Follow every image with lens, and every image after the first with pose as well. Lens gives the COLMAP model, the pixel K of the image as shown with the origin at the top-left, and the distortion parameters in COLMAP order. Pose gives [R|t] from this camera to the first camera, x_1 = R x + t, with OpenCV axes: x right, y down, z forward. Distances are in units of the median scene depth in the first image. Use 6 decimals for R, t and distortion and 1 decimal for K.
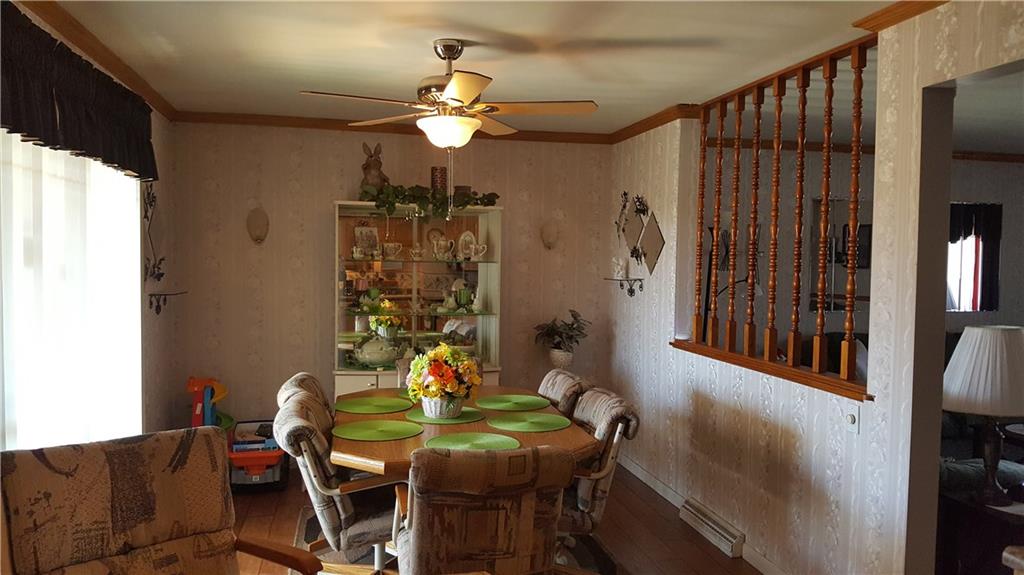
lens RADIAL K [[774.7, 0, 510.6], [0, 774.7, 313.6], [0, 0, 1]] dist [0.187661, -0.364002]
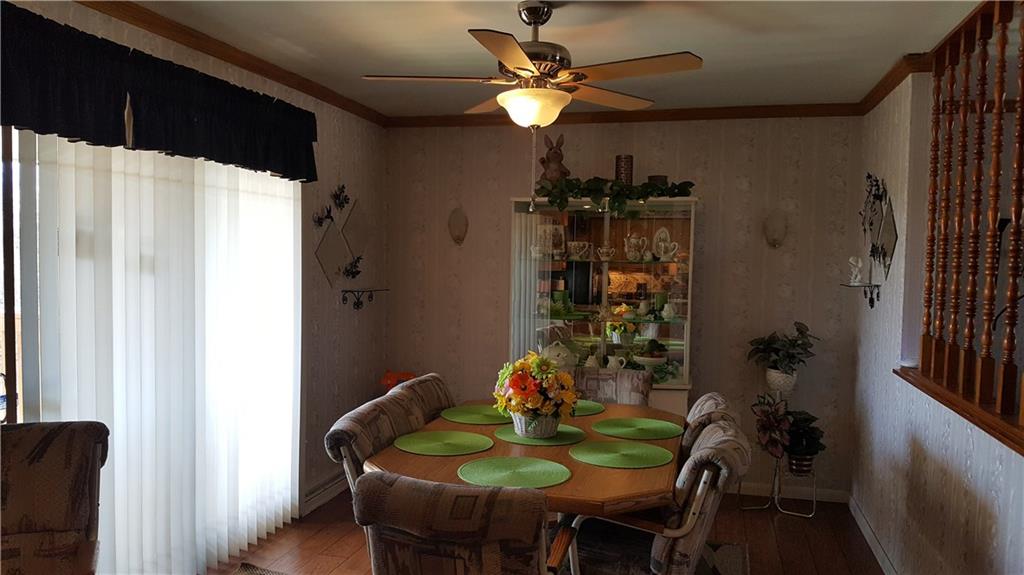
lens RADIAL K [[774.7, 0, 510.6], [0, 774.7, 313.6], [0, 0, 1]] dist [0.187661, -0.364002]
pose [[0.896339, 0.036557, -0.441860, 0.261596], [-0.039428, 0.999219, 0.002687, -0.006001], [0.441613, 0.015013, 0.897080, 0.192038]]
